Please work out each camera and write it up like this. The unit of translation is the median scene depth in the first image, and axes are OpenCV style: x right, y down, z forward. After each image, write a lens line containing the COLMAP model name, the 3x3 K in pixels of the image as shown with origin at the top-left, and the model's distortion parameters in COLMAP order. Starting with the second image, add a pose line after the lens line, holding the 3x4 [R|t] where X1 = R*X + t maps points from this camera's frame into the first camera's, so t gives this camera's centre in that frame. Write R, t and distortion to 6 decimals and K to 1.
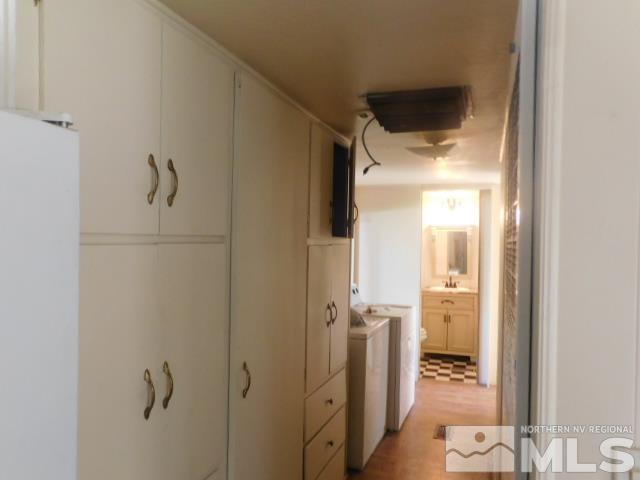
lens RADIAL K [[485.3, 0, 319.6], [0, 485.3, 241.1], [0, 0, 1]] dist [-0.004982, -0.001013]
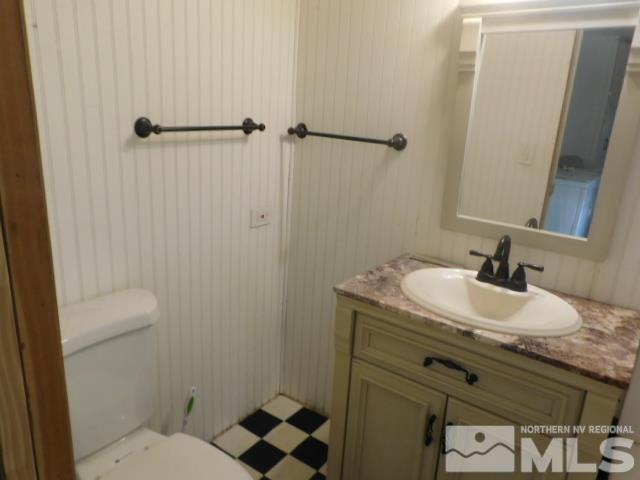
lens RADIAL K [[485.3, 0, 319.8], [0, 485.3, 240.2], [0, 0, 1]] dist [-0.004982, -0.001013]
pose [[0.957628, 0.131073, -0.256454, 0.242765], [-0.051964, 0.954459, 0.293783, 0.009112], [0.283282, -0.268008, 0.920827, 0.756315]]
